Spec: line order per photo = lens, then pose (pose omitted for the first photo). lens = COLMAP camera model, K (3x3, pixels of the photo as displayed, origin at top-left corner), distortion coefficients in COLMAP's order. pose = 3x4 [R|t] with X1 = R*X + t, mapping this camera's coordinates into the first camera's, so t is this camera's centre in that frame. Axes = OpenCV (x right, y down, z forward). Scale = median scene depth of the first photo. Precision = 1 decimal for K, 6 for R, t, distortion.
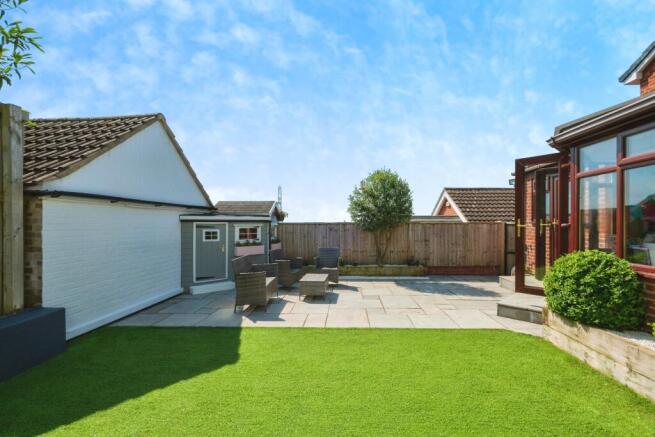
lens RADIAL K [[284.6, 0, 335.1], [0, 284.6, 220.6], [0, 0, 1]] dist [-0.002192, -0.000095]
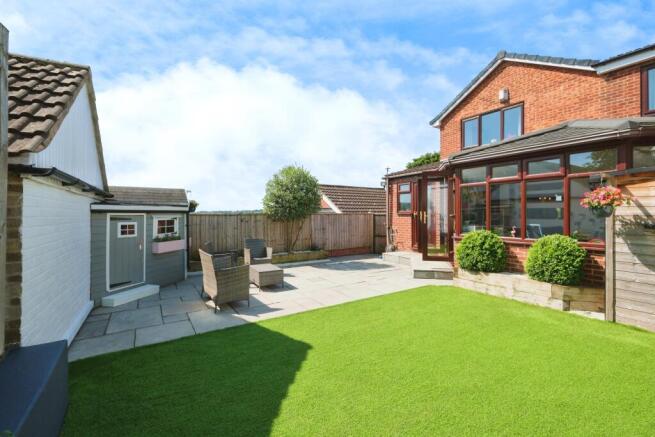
lens RADIAL K [[282.0, 0, 311.7], [0, 282.0, 207.9], [0, 0, 1]] dist [-0.001385, -0.000171]
pose [[0.835912, 0.011005, 0.548753, -0.452182], [-0.005171, 0.999913, -0.012175, -0.001841], [-0.548839, 0.007339, 0.835896, 0.059312]]
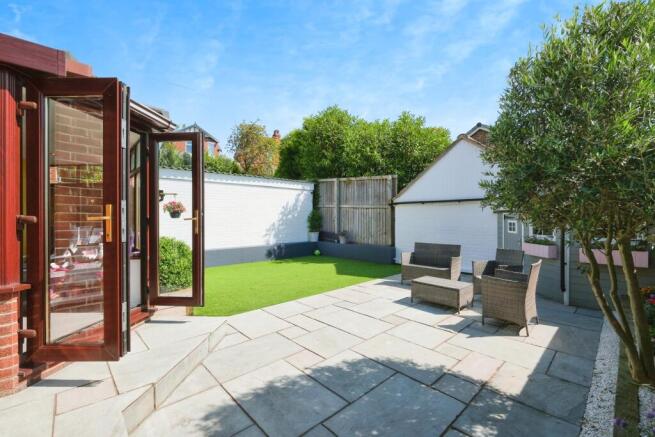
lens RADIAL K [[284.6, 0, 335.1], [0, 284.6, 220.6], [0, 0, 1]] dist [-0.002192, -0.000095]
pose [[-0.667865, 0.013031, -0.744168, 0.669817], [0.015410, 0.999874, 0.003679, 0.019865], [0.744123, -0.009010, -0.667982, 1.229846]]
